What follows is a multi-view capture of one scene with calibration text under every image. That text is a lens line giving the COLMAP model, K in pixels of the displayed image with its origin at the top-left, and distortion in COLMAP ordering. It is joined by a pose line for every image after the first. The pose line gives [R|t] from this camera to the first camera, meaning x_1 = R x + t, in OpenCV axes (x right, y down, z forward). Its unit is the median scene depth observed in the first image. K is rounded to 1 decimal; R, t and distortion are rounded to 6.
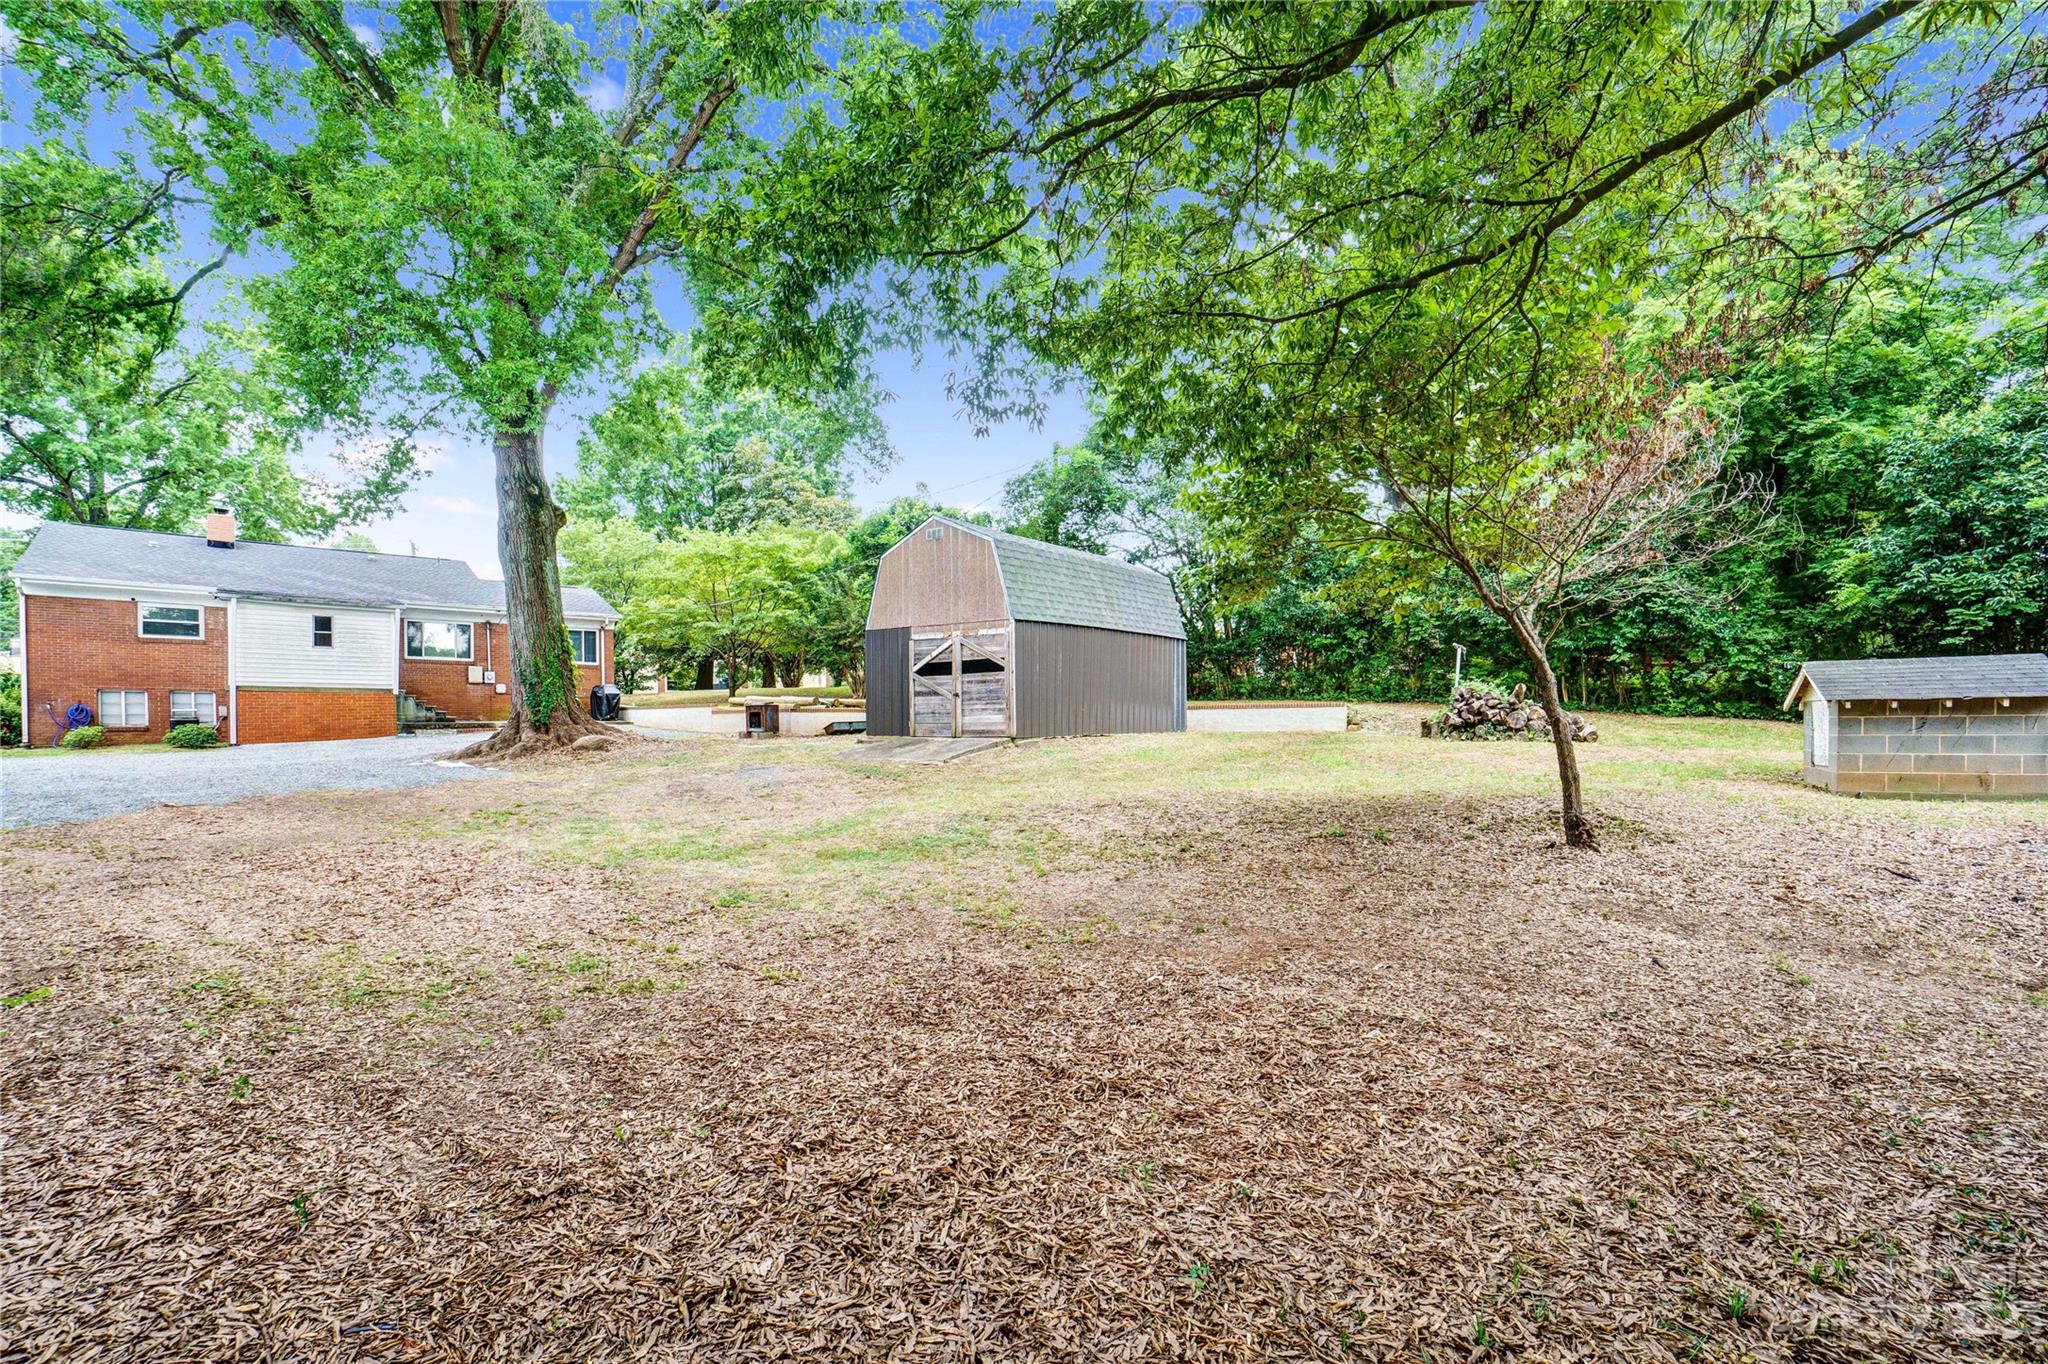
lens RADIAL K [[853.1, 0, 1022.2], [0, 853.1, 746.8], [0, 0, 1]] dist [-0.053428, 0.007605]
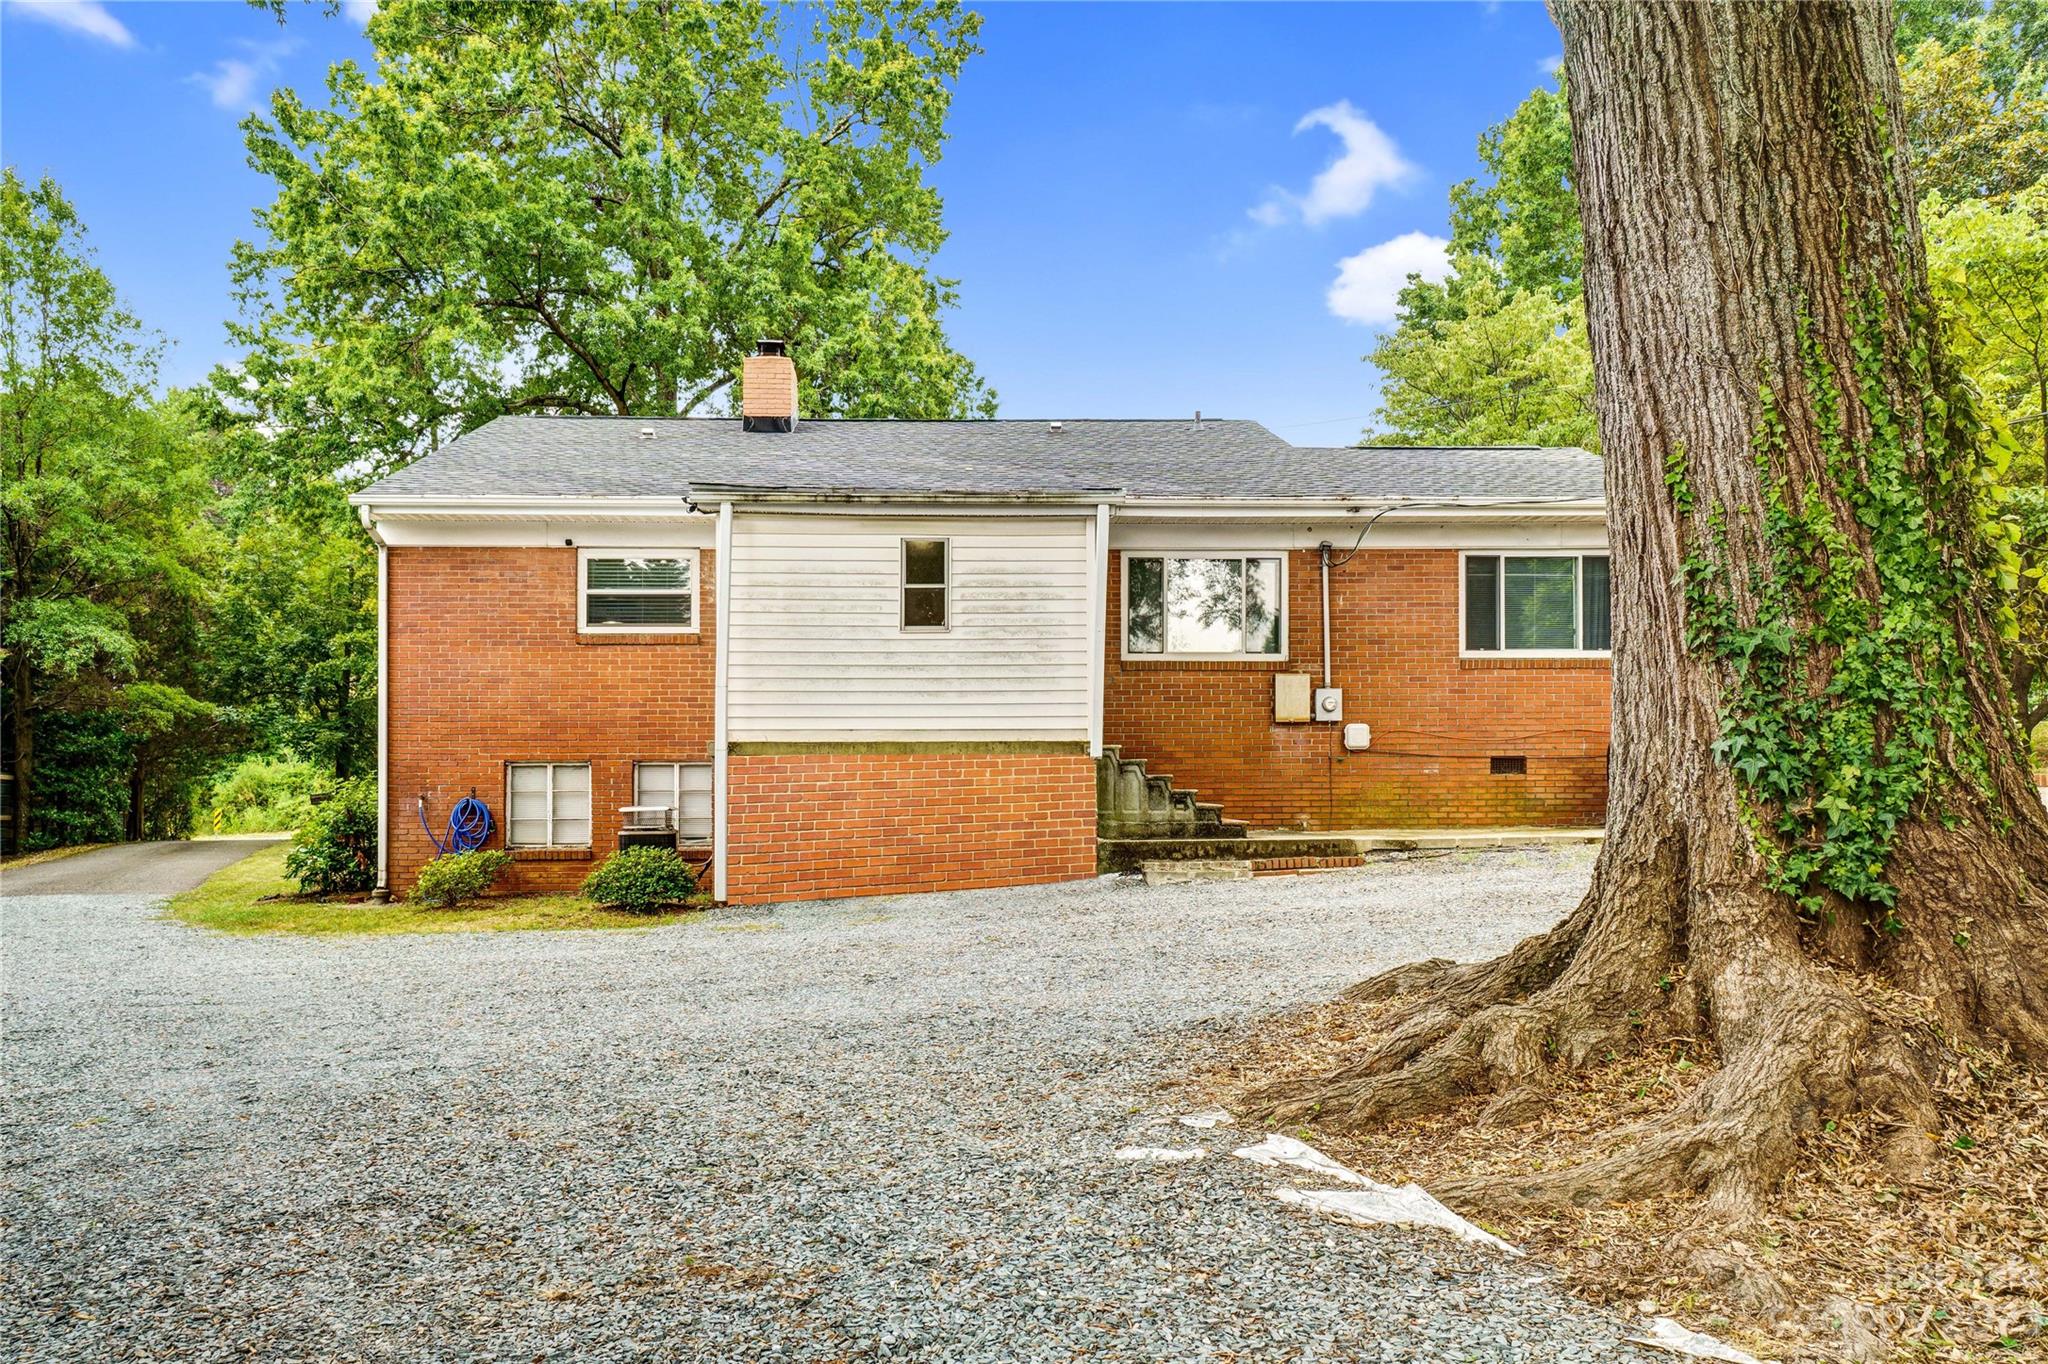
lens RADIAL K [[1575.9, 0, 1028.7], [0, 1575.9, 764.4], [0, 0, 1]] dist [0.012177, -0.003194]
pose [[0.762313, -0.029717, -0.646526, -0.376112], [-0.012374, 0.998094, -0.060466, -0.021398], [0.647090, 0.054094, 0.760492, 0.514145]]
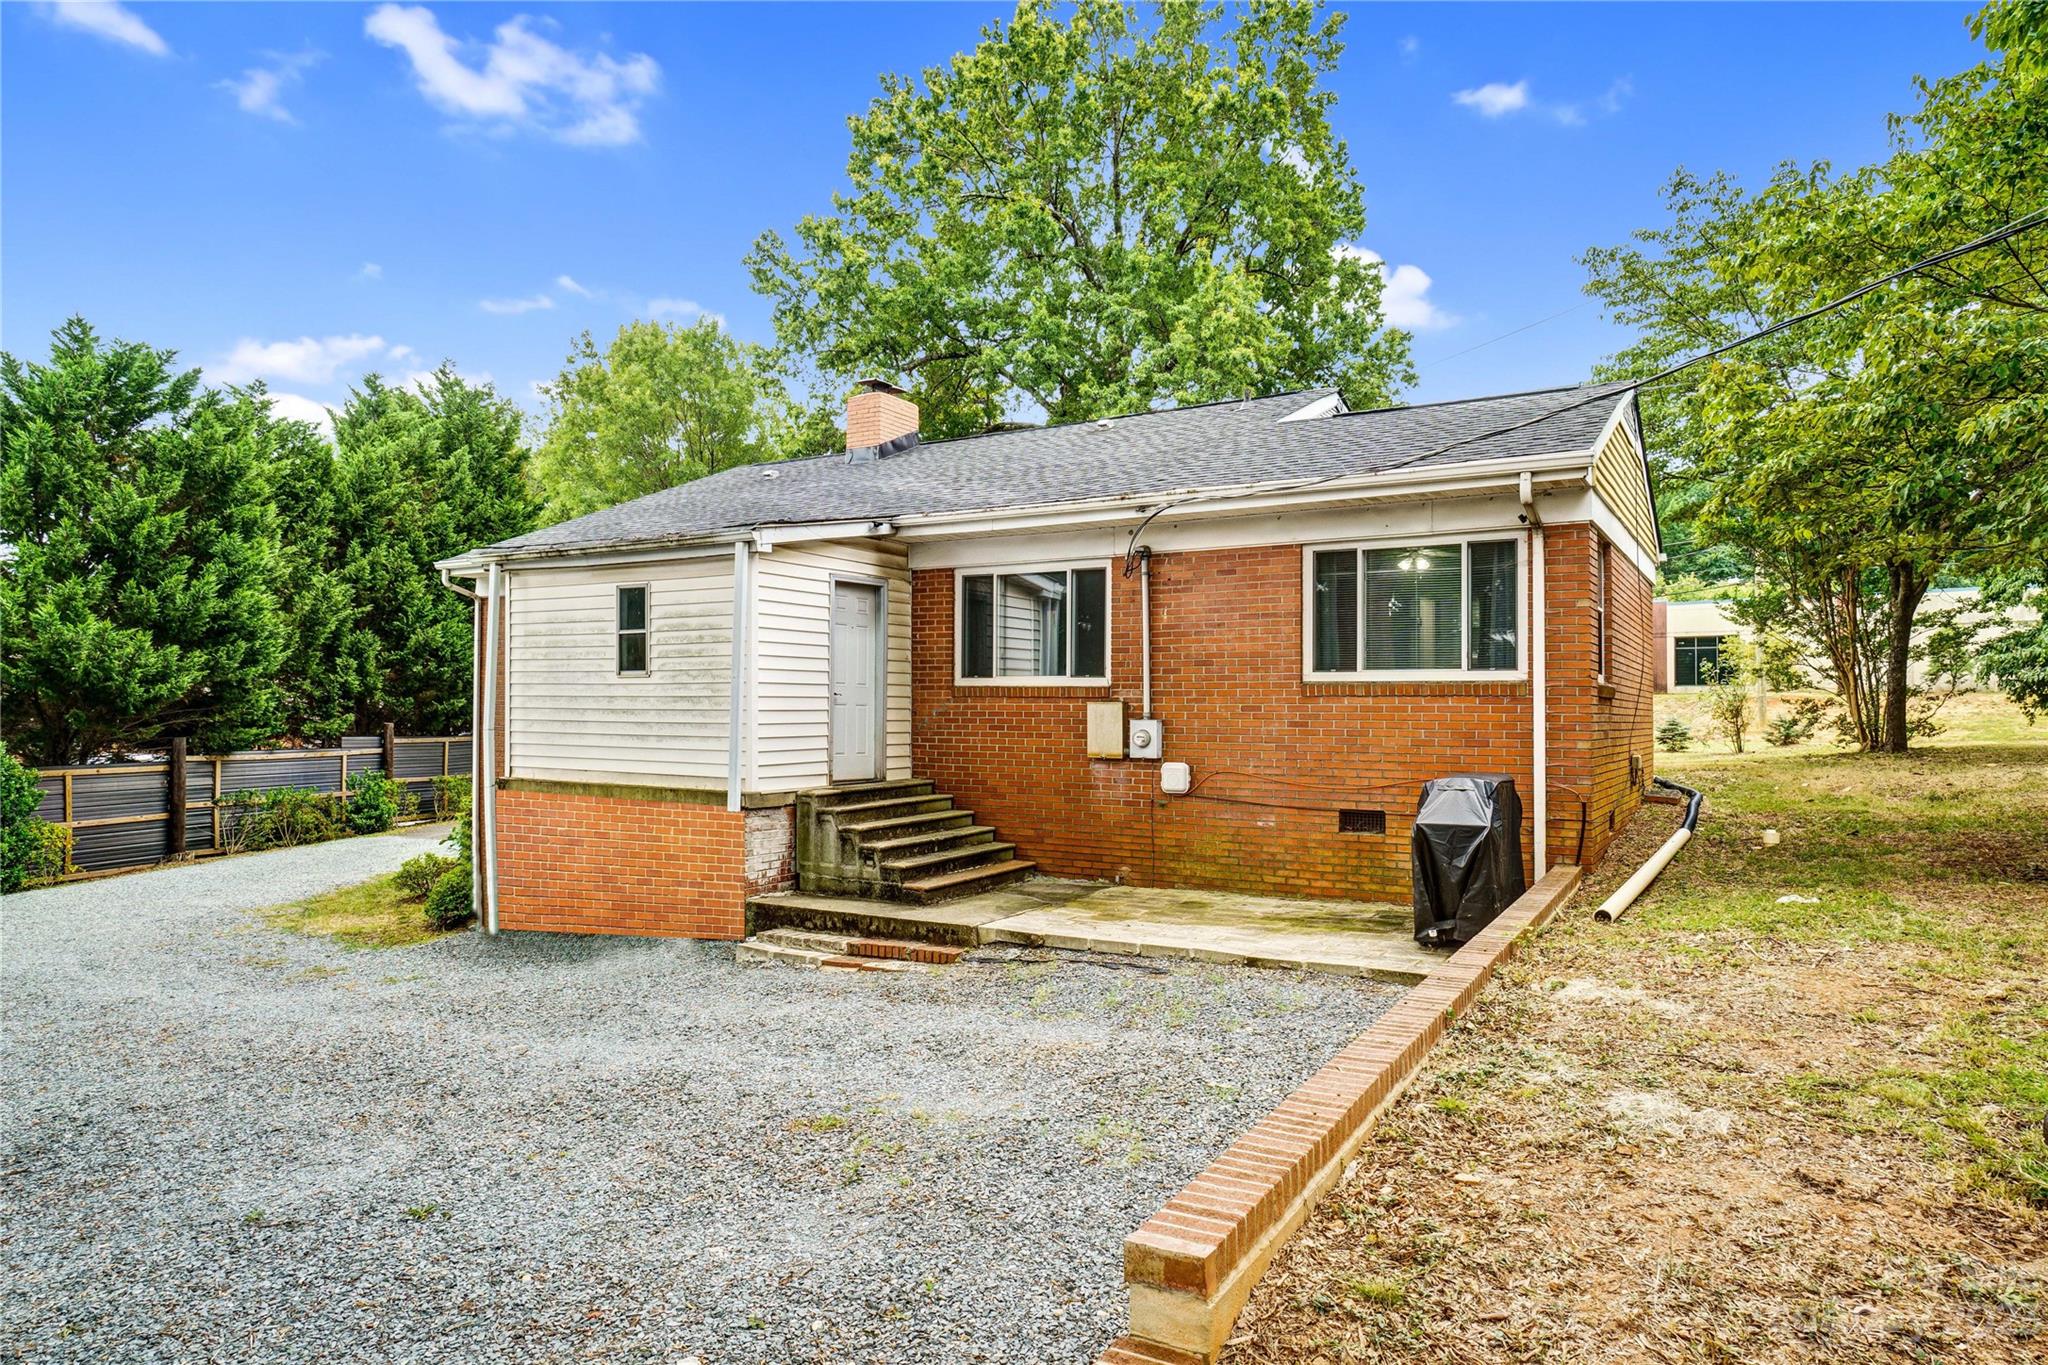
lens RADIAL K [[1255.8, 0, 1020.9], [0, 1255.8, 671.2], [0, 0, 1]] dist [-0.004490, -0.000823]
pose [[0.278085, -0.038884, -0.959769, -0.274951], [-0.038992, 0.997900, -0.051727, -0.099405], [0.959765, 0.051808, 0.275985, 1.009031]]
